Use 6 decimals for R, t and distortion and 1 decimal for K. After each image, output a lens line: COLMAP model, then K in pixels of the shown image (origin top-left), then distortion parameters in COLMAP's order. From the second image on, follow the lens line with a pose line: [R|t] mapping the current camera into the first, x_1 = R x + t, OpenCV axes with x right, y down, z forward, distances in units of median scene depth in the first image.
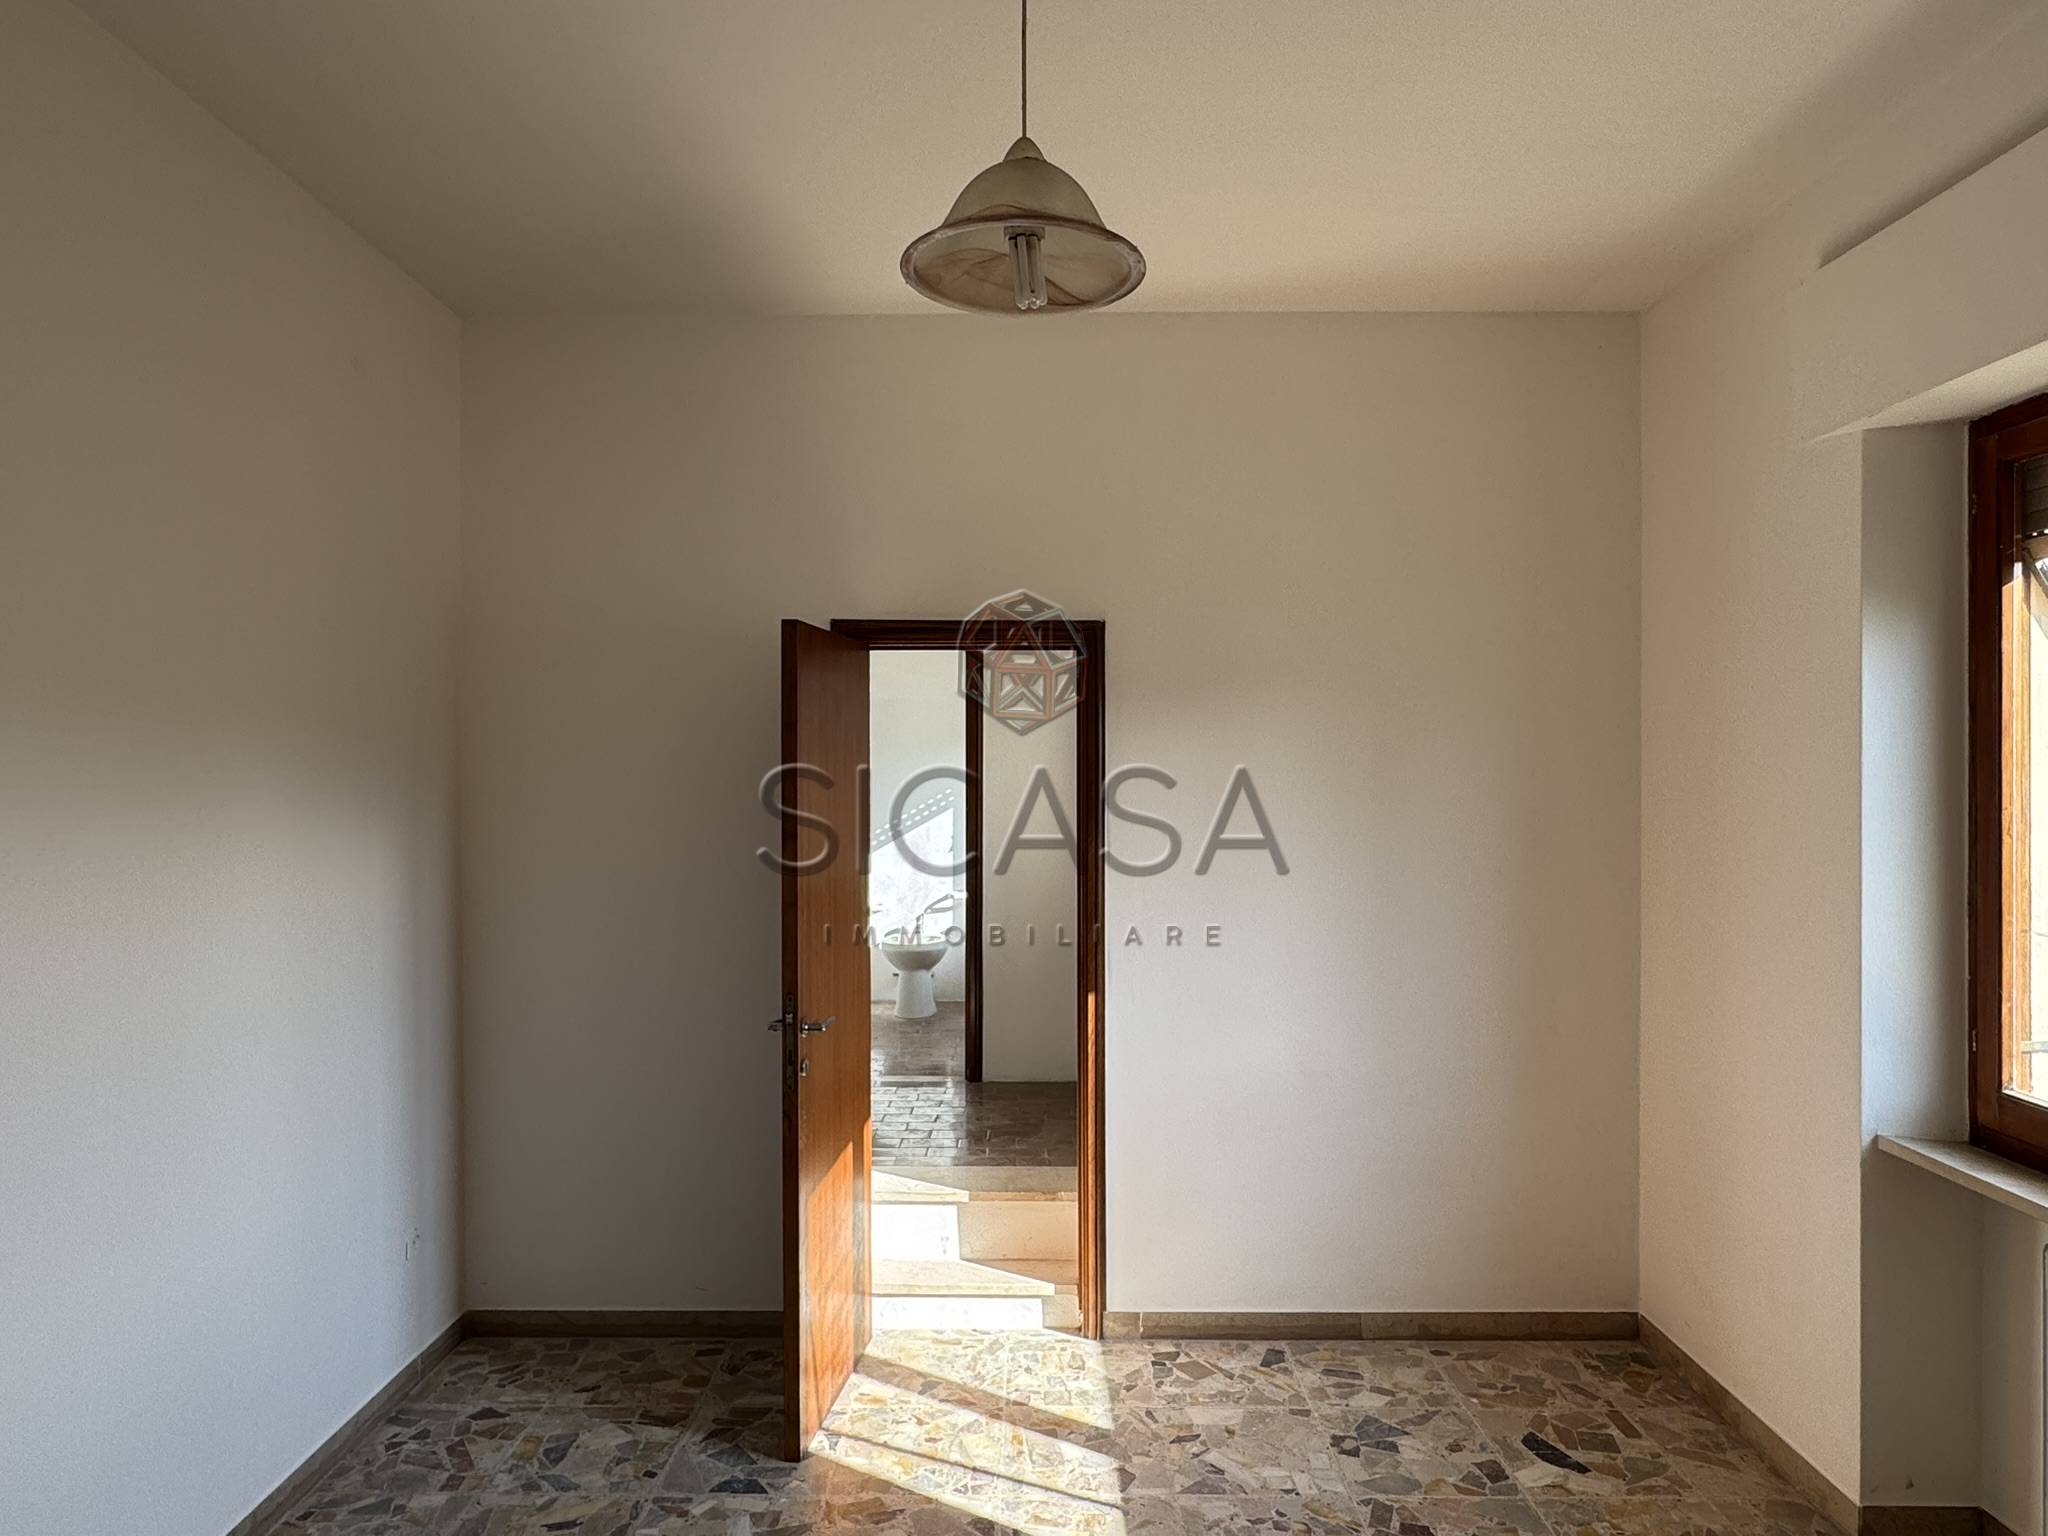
lens RADIAL K [[1242.7, 0, 1025.1], [0, 1242.7, 776.8], [0, 0, 1]] dist [-0.006229, 0.001651]
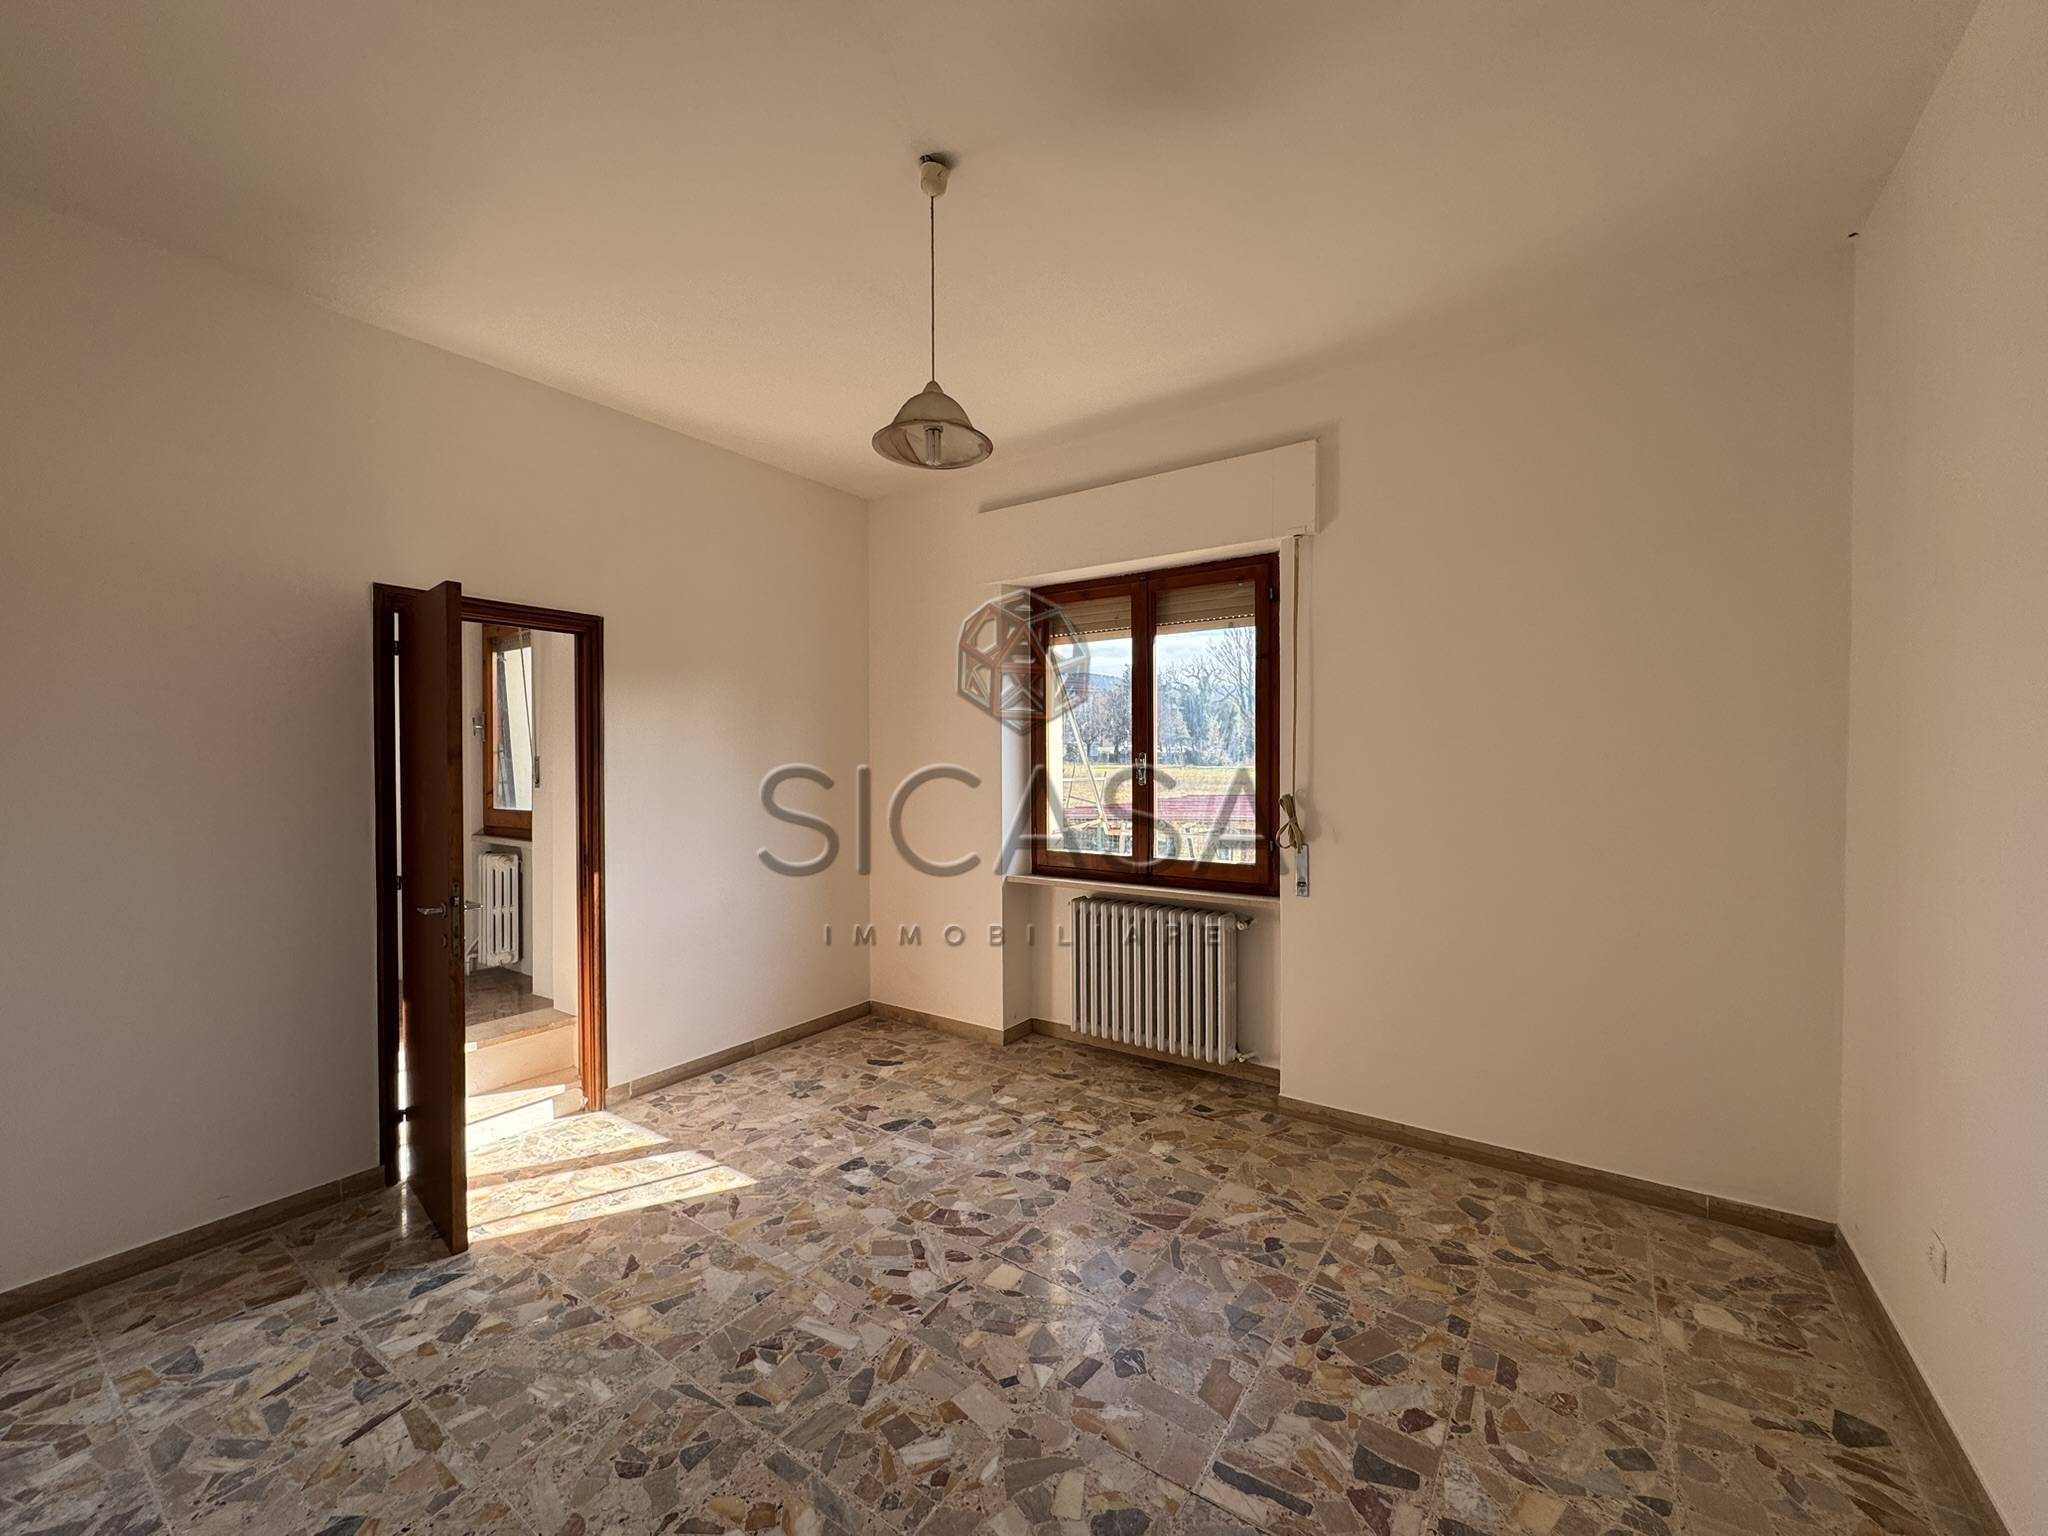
lens RADIAL K [[808.2, 0, 1029.3], [0, 808.2, 759.9], [0, 0, 1]] dist [-0.010411, 0.001331]
pose [[0.565047, -0.004097, 0.825048, -0.493008], [0.008710, 0.999962, -0.000999, 0.054499], [-0.825012, 0.007751, 0.565061, 0.057463]]
